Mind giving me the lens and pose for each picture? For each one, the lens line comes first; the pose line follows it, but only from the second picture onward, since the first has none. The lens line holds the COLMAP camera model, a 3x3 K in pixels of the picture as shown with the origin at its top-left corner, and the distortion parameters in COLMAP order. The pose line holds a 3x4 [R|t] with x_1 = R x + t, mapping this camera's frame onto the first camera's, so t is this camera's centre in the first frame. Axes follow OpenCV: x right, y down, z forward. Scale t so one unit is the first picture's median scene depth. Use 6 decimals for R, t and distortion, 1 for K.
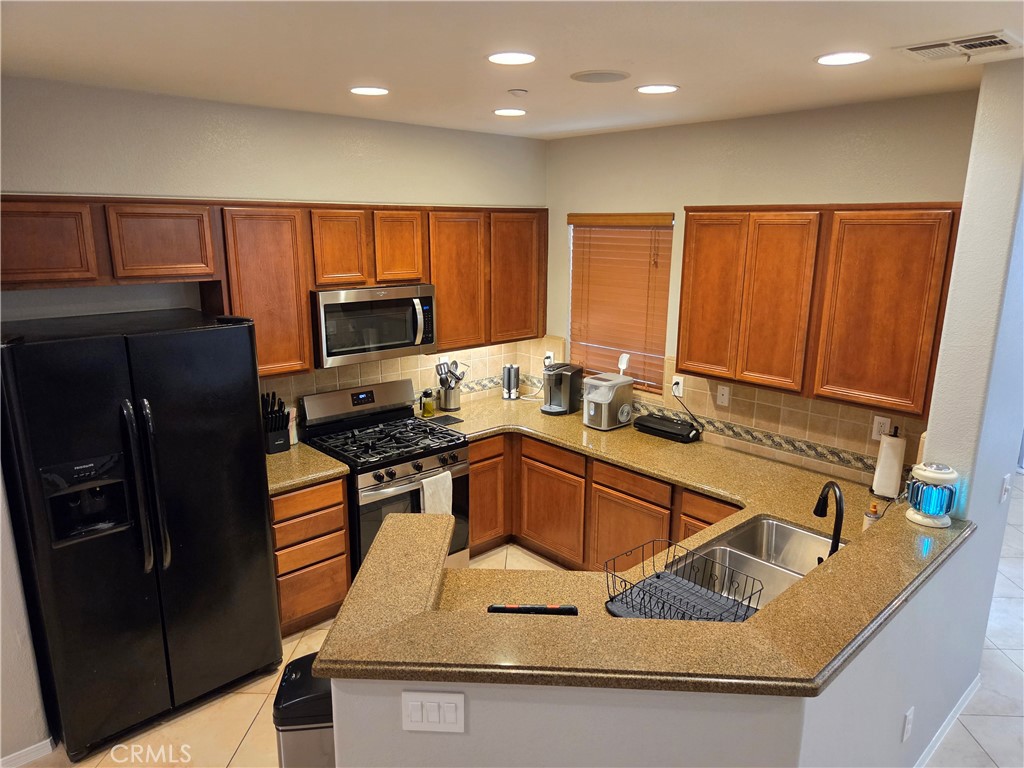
lens RADIAL K [[684.5, 0, 511.7], [0, 684.5, 387.1], [0, 0, 1]] dist [0.031403, -0.000155]
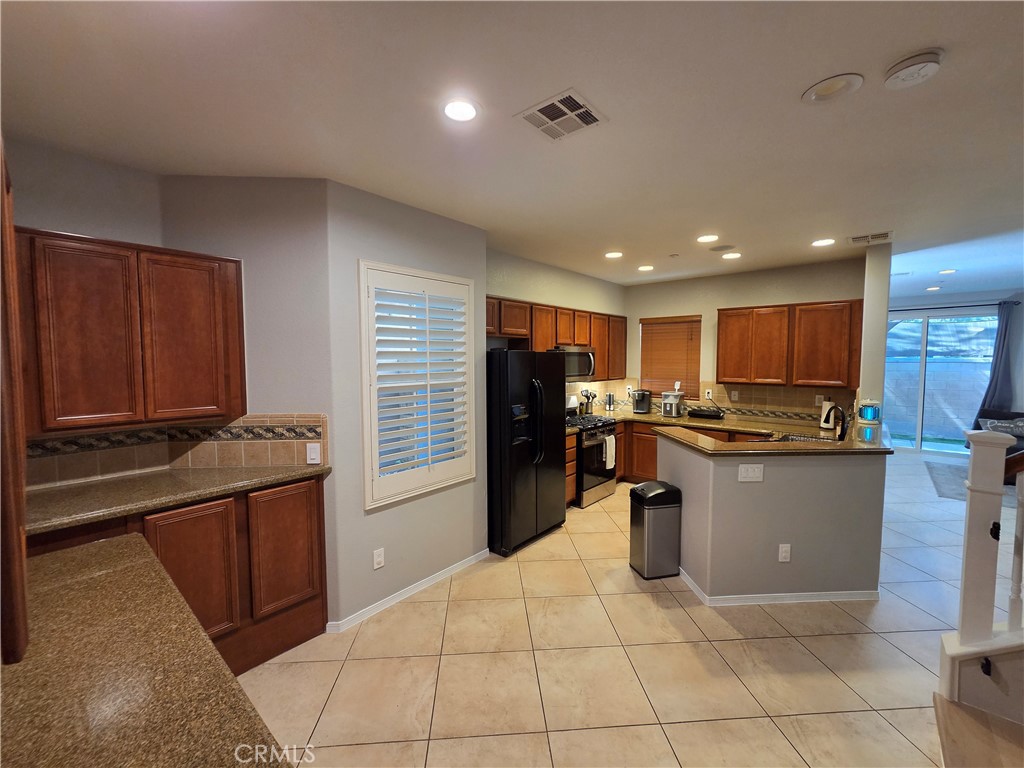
lens RADIAL K [[417.6, 0, 512.9], [0, 417.6, 379.6], [0, 0, 1]] dist [-0.003326, -0.000811]
pose [[0.993918, -0.012265, 0.109434, -0.542101], [0.031936, 0.983173, -0.179863, 0.181930], [-0.105386, 0.182264, 0.977586, -0.218543]]
